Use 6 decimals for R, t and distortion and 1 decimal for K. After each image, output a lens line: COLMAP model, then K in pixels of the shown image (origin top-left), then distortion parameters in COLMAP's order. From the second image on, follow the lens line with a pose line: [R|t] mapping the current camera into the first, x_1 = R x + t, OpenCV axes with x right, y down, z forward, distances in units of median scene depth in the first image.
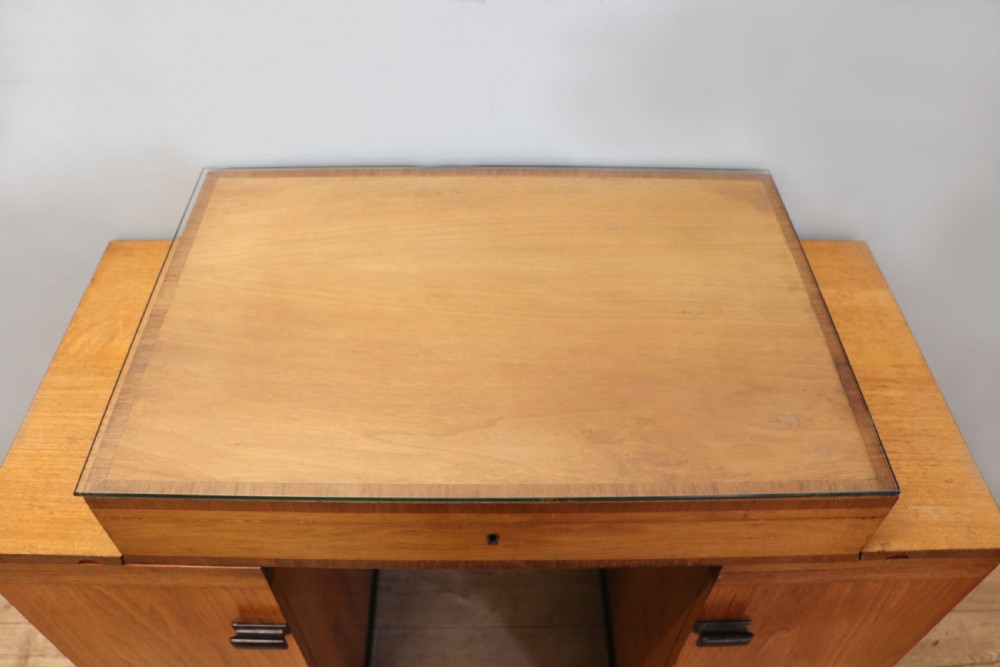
lens RADIAL K [[798.4, 0, 500.9], [0, 798.4, 349.7], [0, 0, 1]] dist [-0.183231, 0.141923]
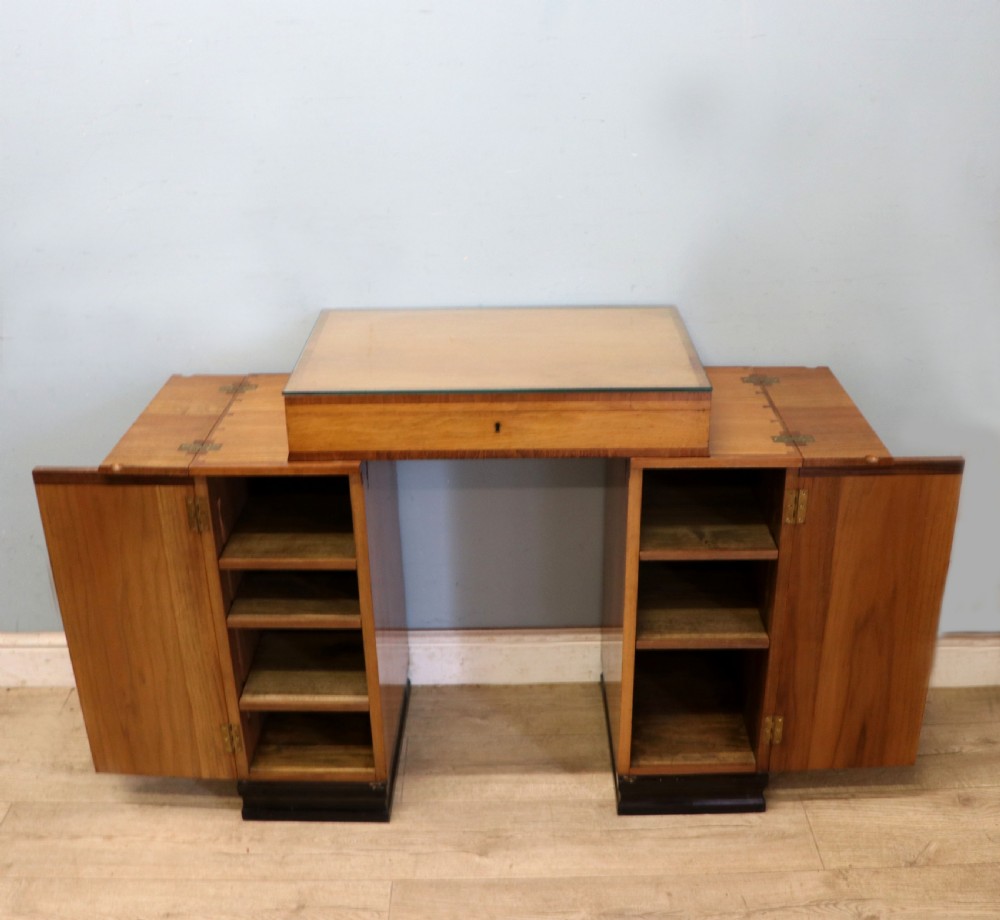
lens RADIAL K [[1186.4, 0, 519.9], [0, 1186.4, 498.5], [0, 0, 1]] dist [-0.161016, 0.039038]
pose [[0.999760, -0.018799, -0.011239, 0.068362], [0.013189, 0.926390, -0.376334, 1.404068], [0.017486, 0.376095, 0.926416, -1.481848]]
